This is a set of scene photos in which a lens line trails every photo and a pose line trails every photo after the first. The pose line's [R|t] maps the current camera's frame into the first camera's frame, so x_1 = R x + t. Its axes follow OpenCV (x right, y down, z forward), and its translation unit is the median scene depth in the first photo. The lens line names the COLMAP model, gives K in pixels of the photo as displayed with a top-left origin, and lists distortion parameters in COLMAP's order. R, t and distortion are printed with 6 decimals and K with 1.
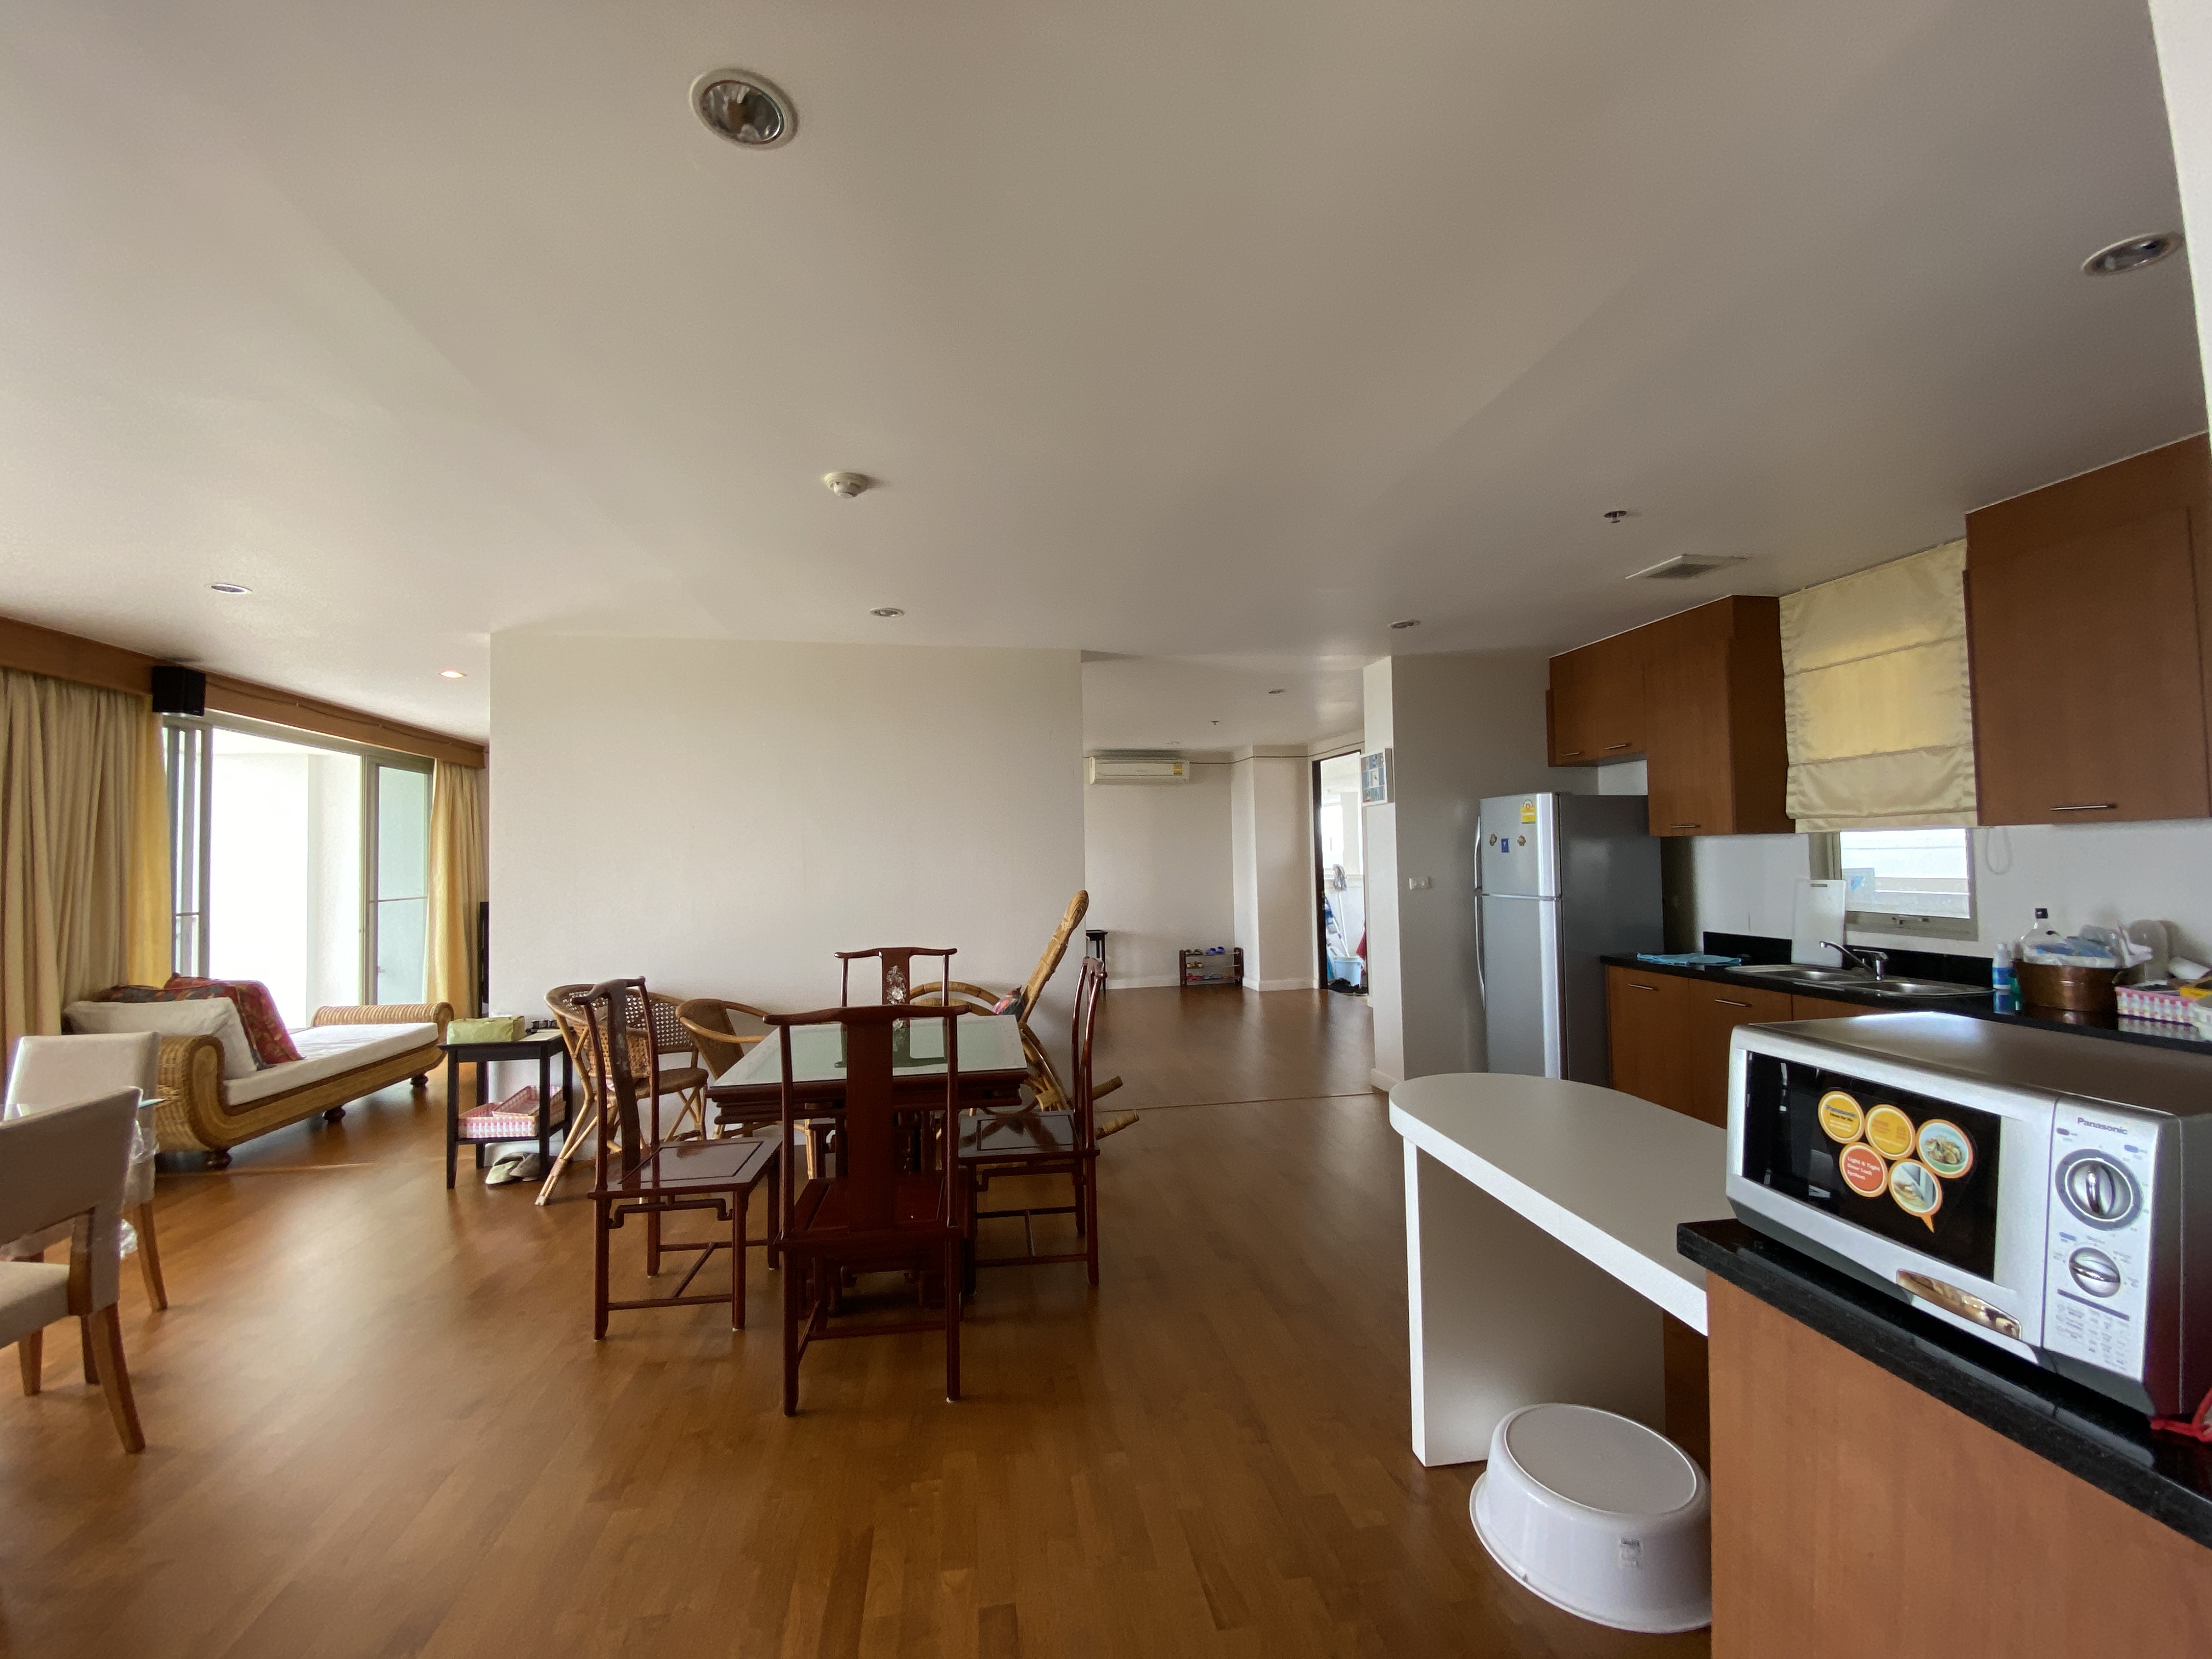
lens RADIAL K [[879.5, 0, 1132.2], [0, 879.5, 830.0], [0, 0, 1]] dist [0.040285, -0.035632]
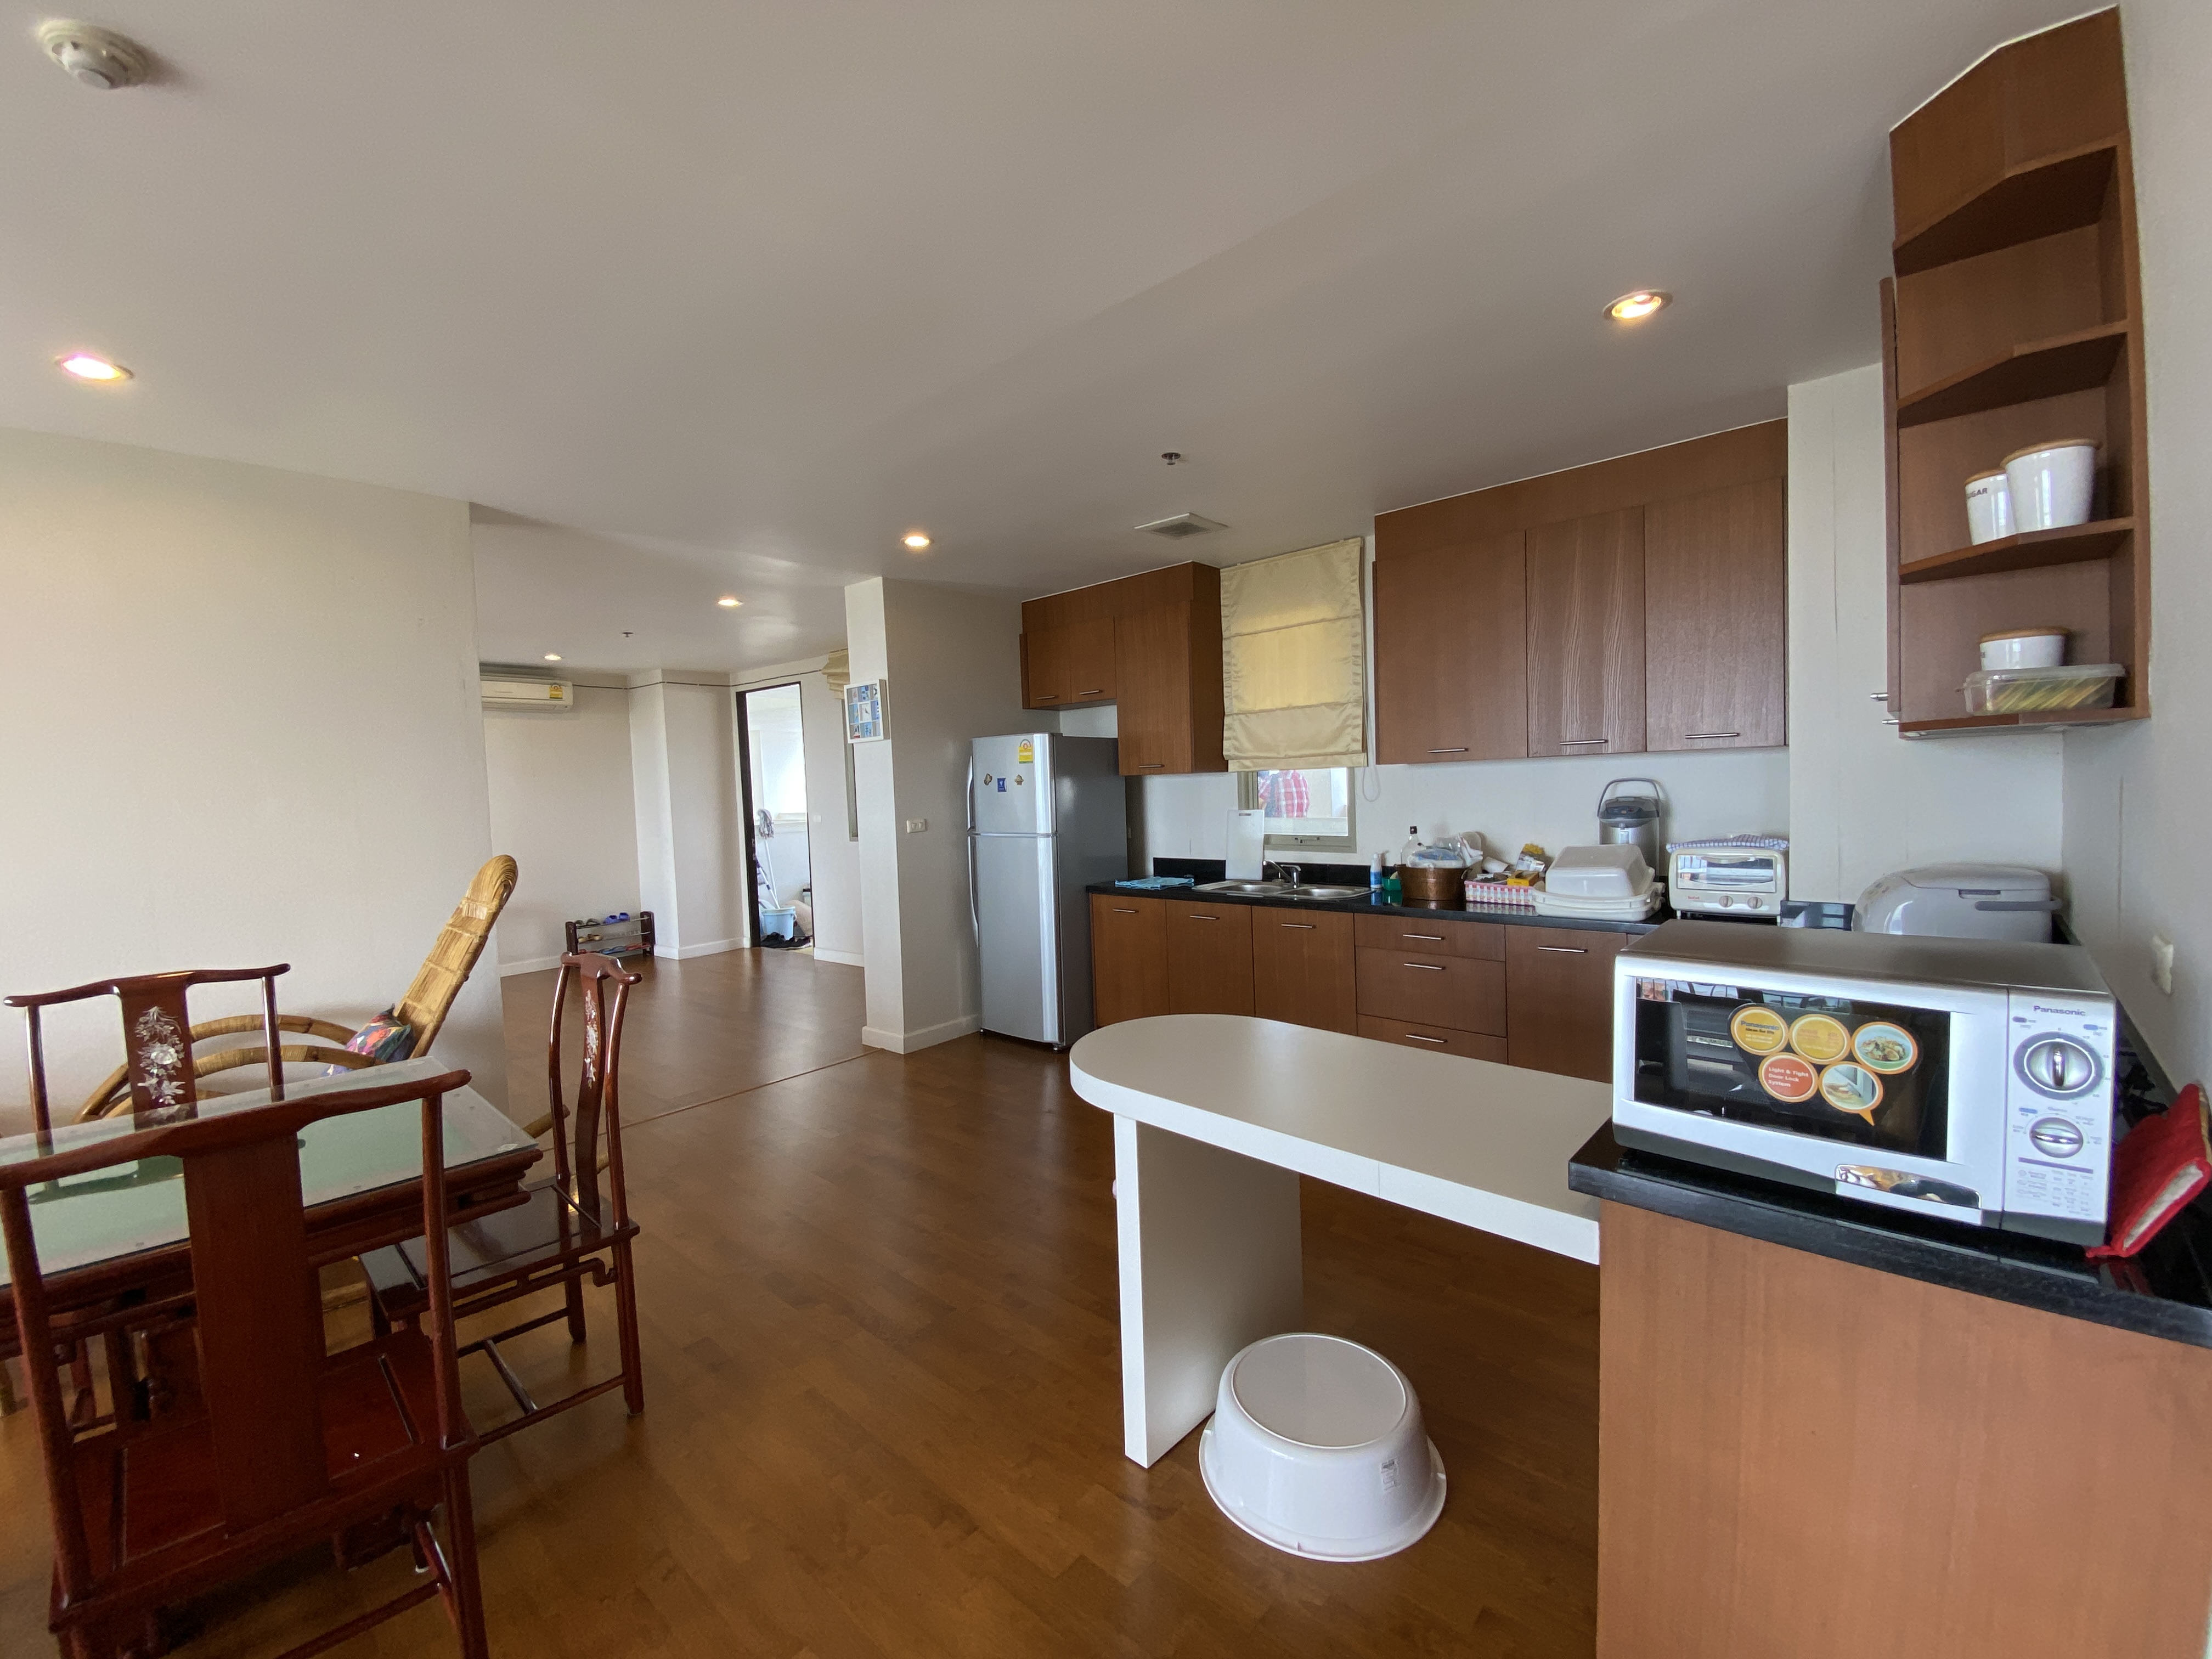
lens RADIAL K [[879.5, 0, 1132.2], [0, 879.5, 830.0], [0, 0, 1]] dist [0.040285, -0.035632]
pose [[0.785971, -0.041542, 0.616867, -0.110898], [0.001374, 0.997855, 0.065448, 0.004908], [-0.618262, -0.050592, 0.784342, 0.172386]]
